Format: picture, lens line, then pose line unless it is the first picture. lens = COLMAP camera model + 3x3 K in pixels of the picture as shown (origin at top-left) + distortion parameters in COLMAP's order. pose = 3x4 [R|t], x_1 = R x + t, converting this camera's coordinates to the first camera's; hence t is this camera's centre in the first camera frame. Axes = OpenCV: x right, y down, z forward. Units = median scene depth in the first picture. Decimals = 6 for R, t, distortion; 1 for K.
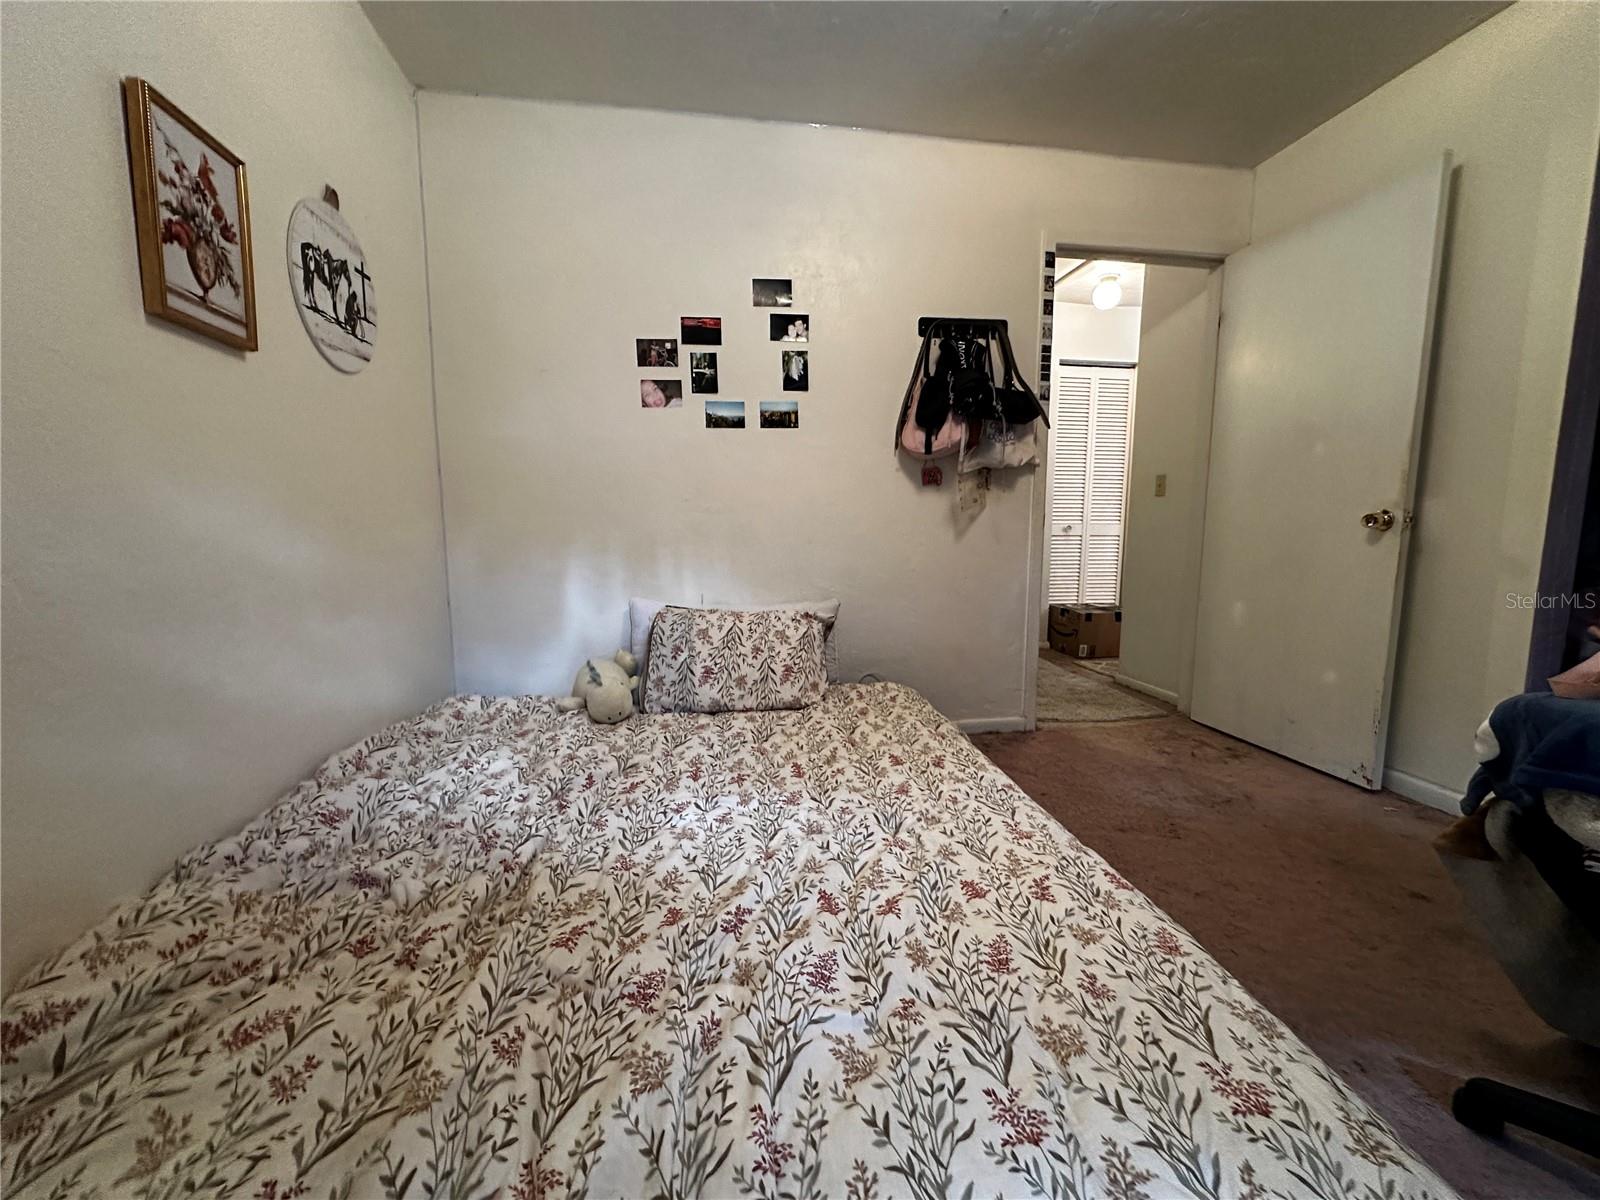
lens RADIAL K [[643.6, 0, 802.6], [0, 643.6, 596.1], [0, 0, 1]] dist [-0.005394, 0.001005]
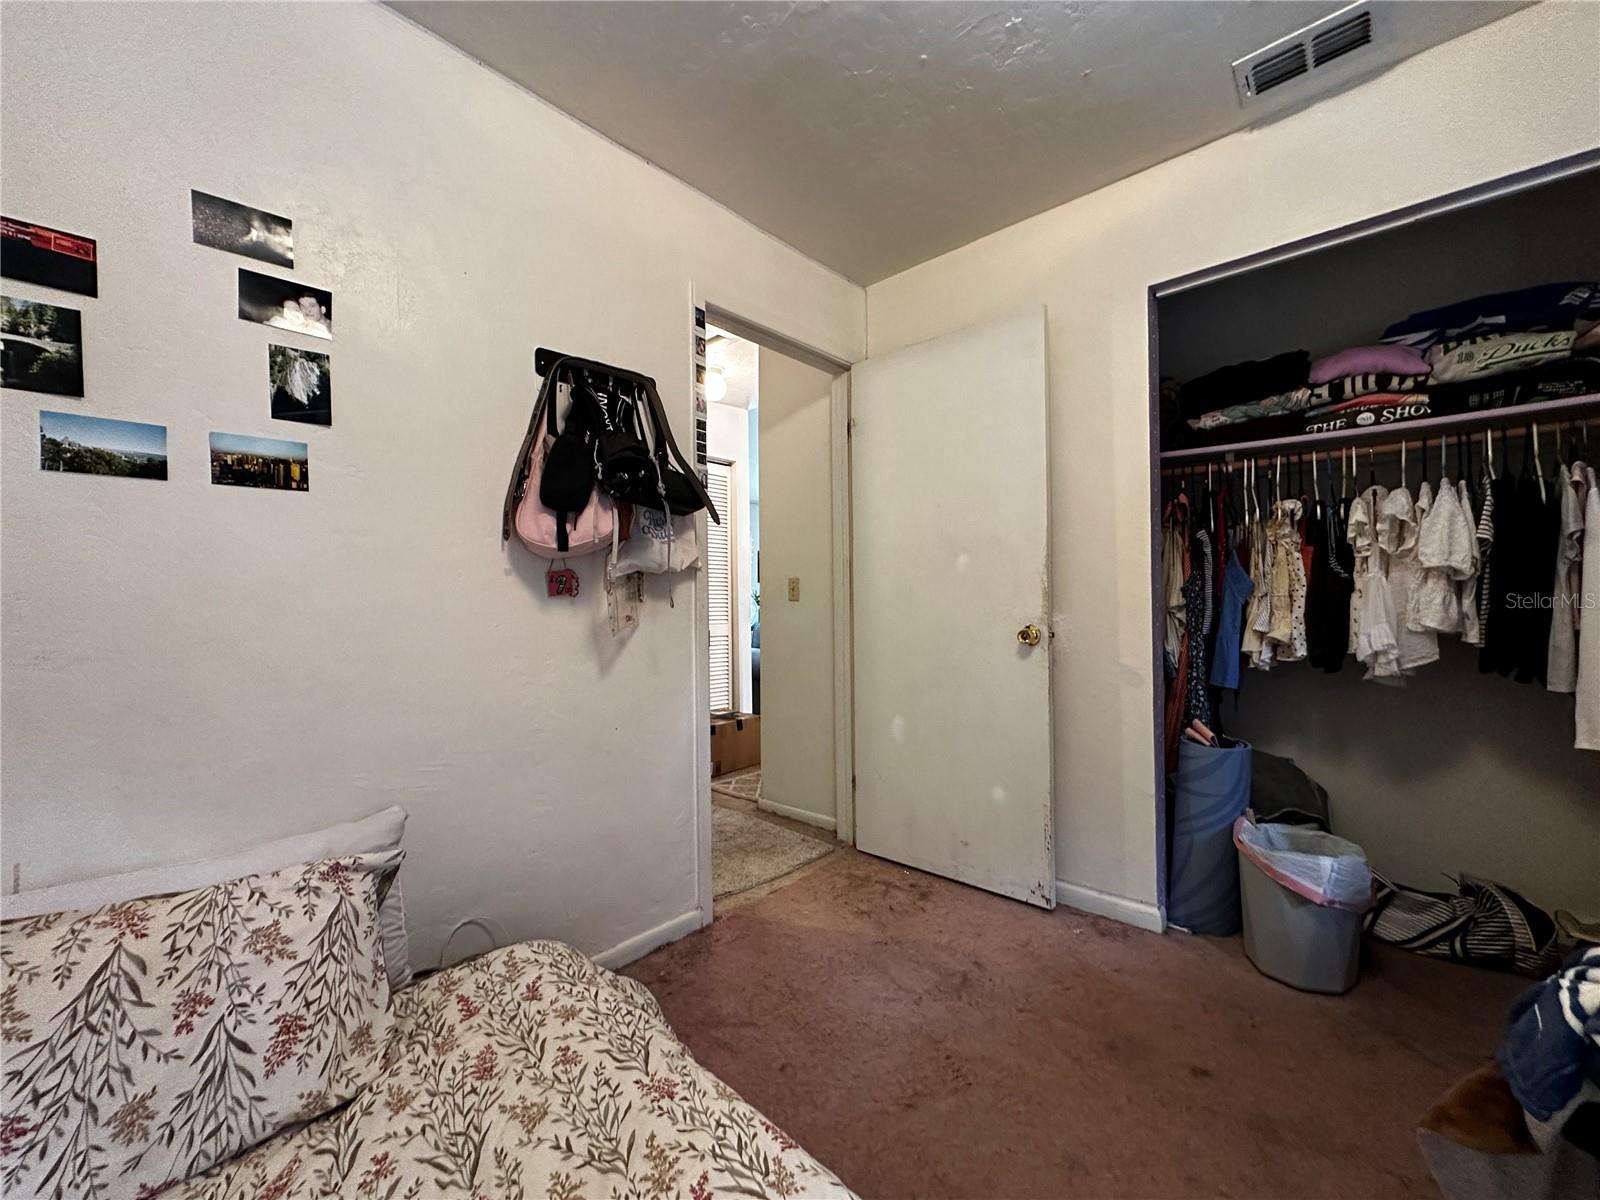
lens RADIAL K [[643.6, 0, 803.7], [0, 643.6, 600.9], [0, 0, 1]] dist [-0.005394, 0.001005]
pose [[0.786815, -0.005317, 0.617166, -0.012340], [0.080717, 0.992261, -0.094355, -0.090784], [-0.611888, 0.124056, 0.781155, 0.355547]]
